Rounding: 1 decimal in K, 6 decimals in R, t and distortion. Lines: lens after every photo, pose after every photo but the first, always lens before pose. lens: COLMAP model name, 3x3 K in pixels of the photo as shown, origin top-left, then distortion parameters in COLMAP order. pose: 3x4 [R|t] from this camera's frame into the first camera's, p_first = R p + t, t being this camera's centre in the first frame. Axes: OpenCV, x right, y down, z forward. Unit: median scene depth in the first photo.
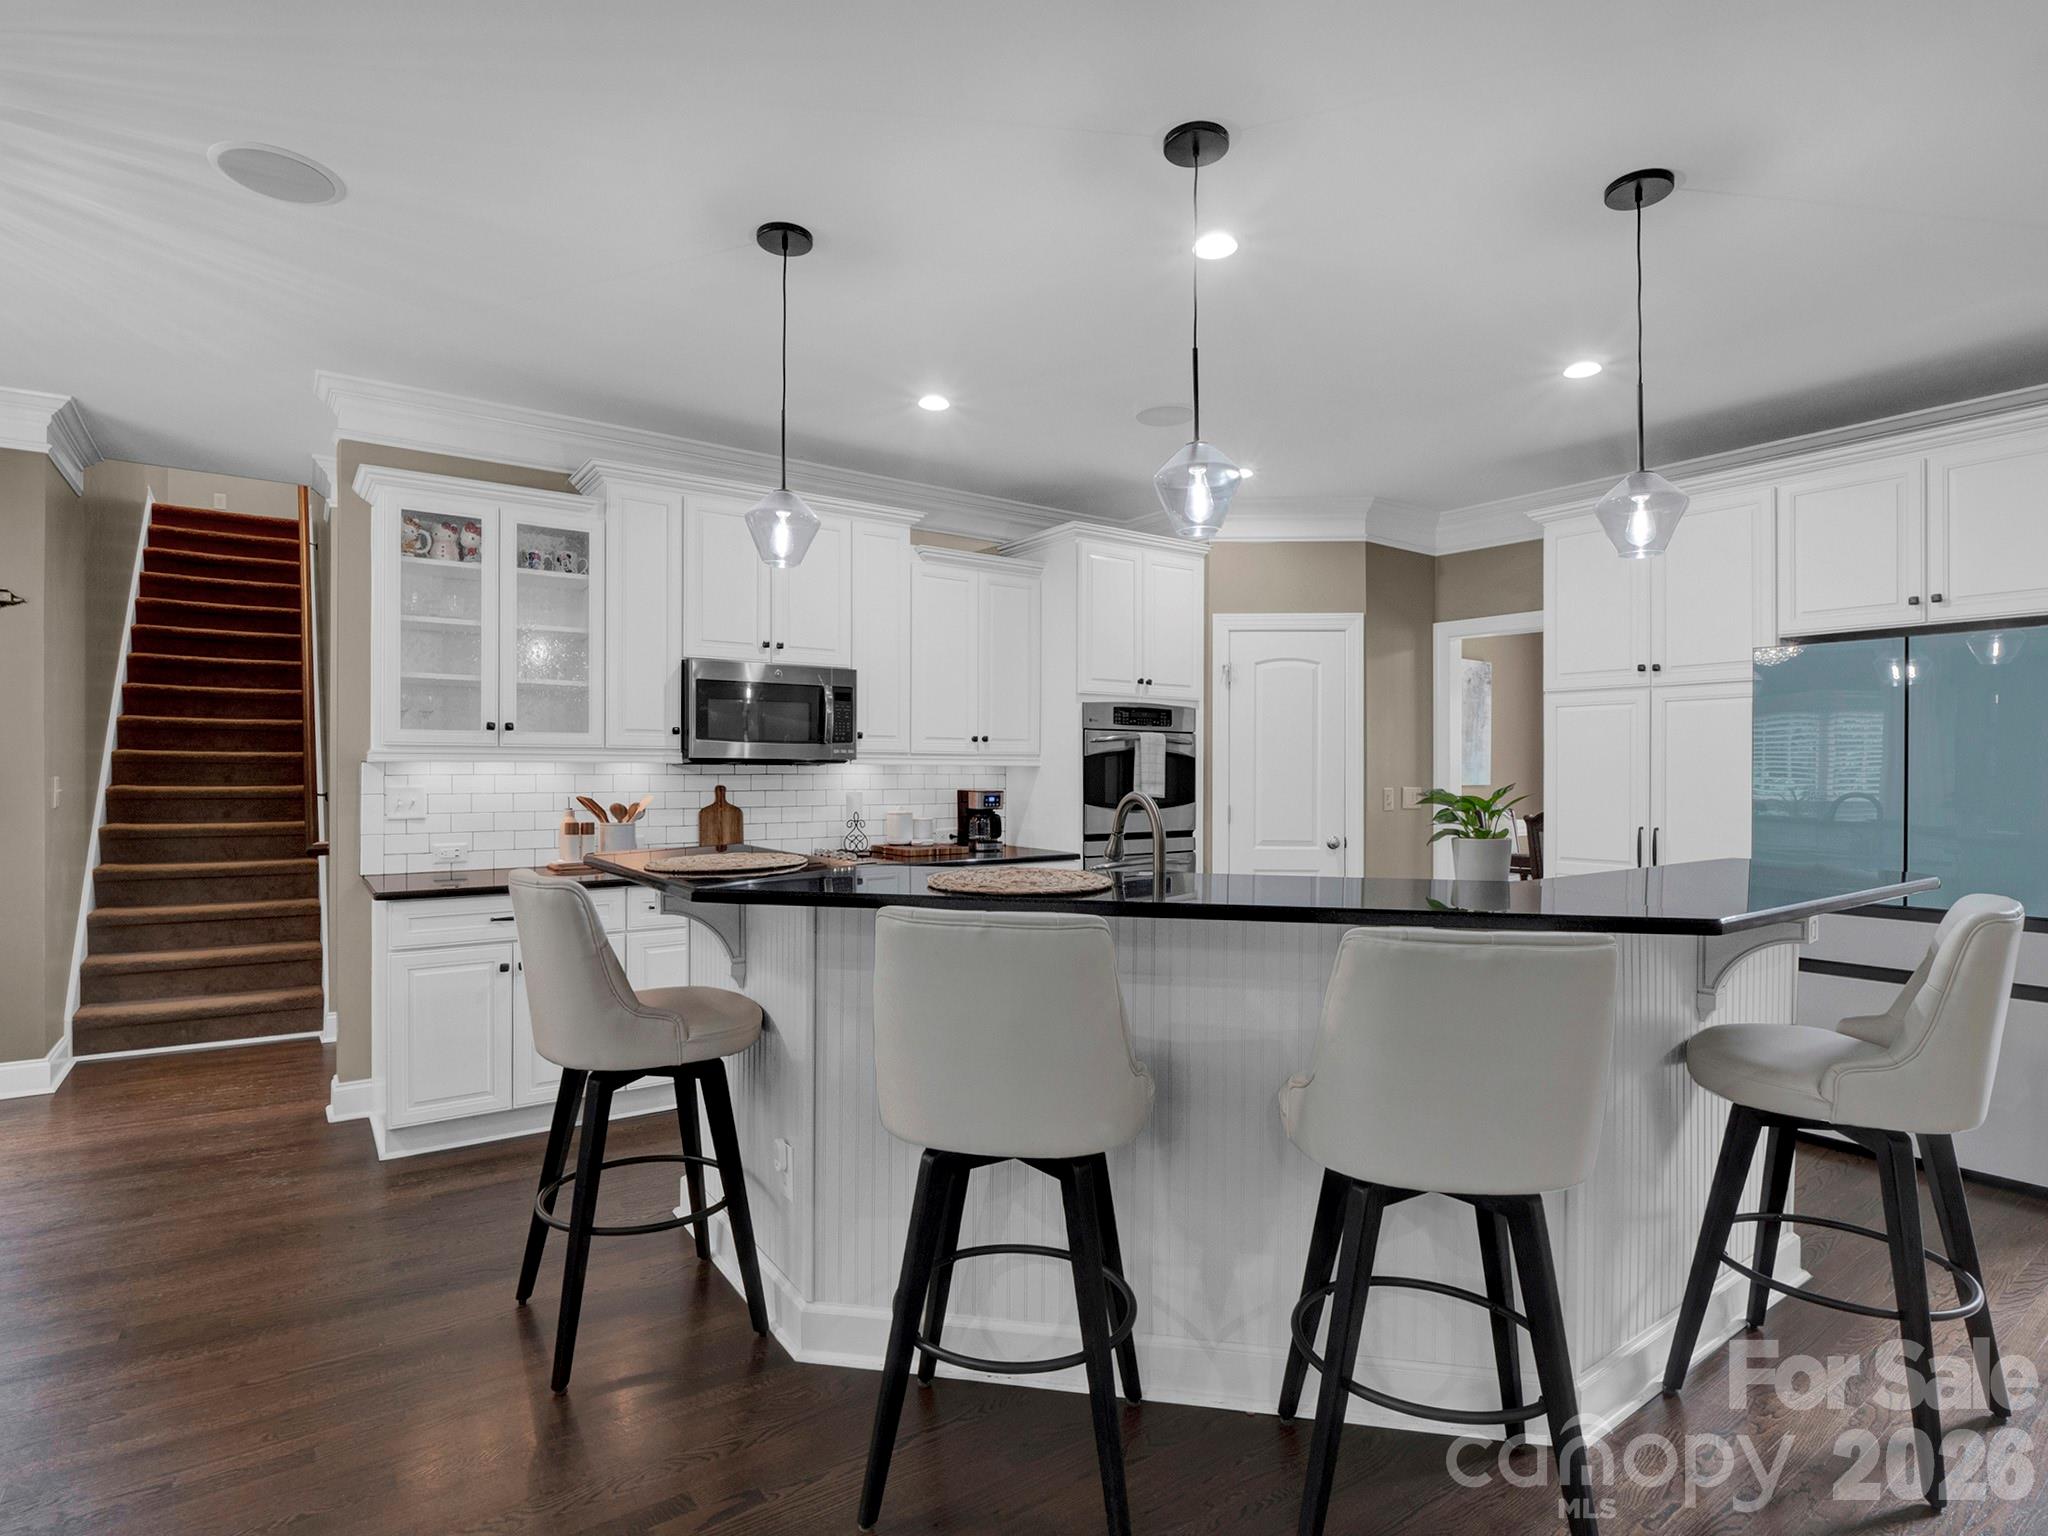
lens RADIAL K [[1040.1, 0, 1026.8], [0, 1040.1, 768.2], [0, 0, 1]] dist [-0.003246, -0.005900]
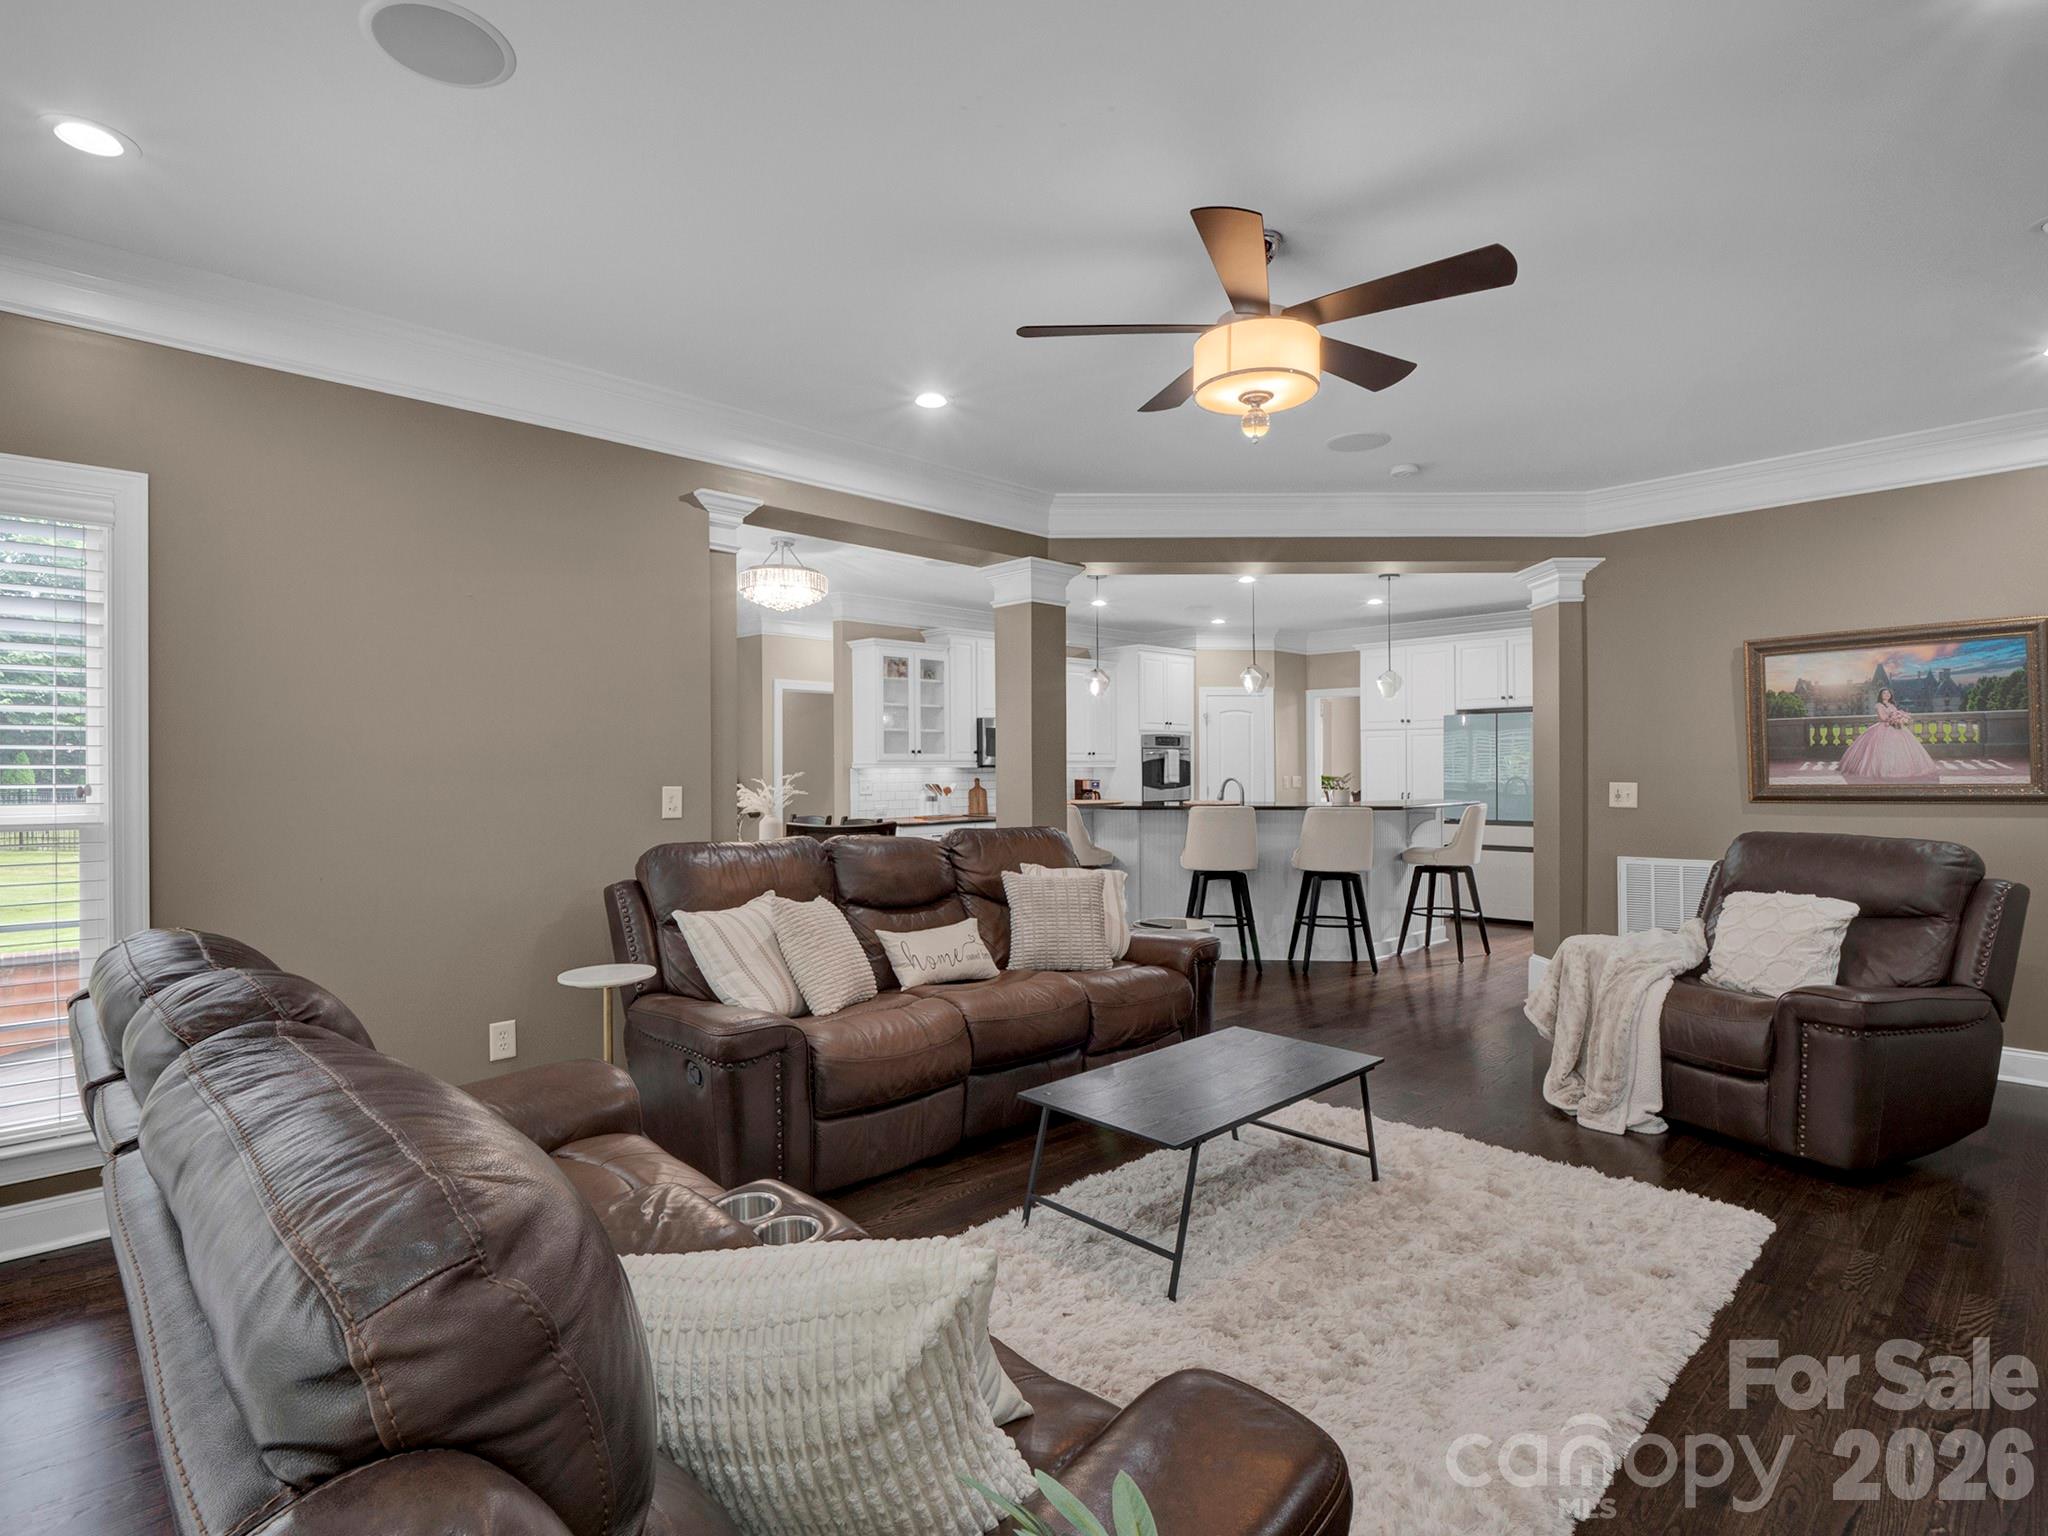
lens RADIAL K [[1040.1, 0, 1006.9], [0, 1040.1, 768.9], [0, 0, 1]] dist [-0.003246, -0.005900]
pose [[0.991146, -0.010235, 0.132381, -0.501044], [0.009881, 0.999946, 0.003334, -0.007605], [-0.132408, -0.001997, 0.991193, -1.009988]]
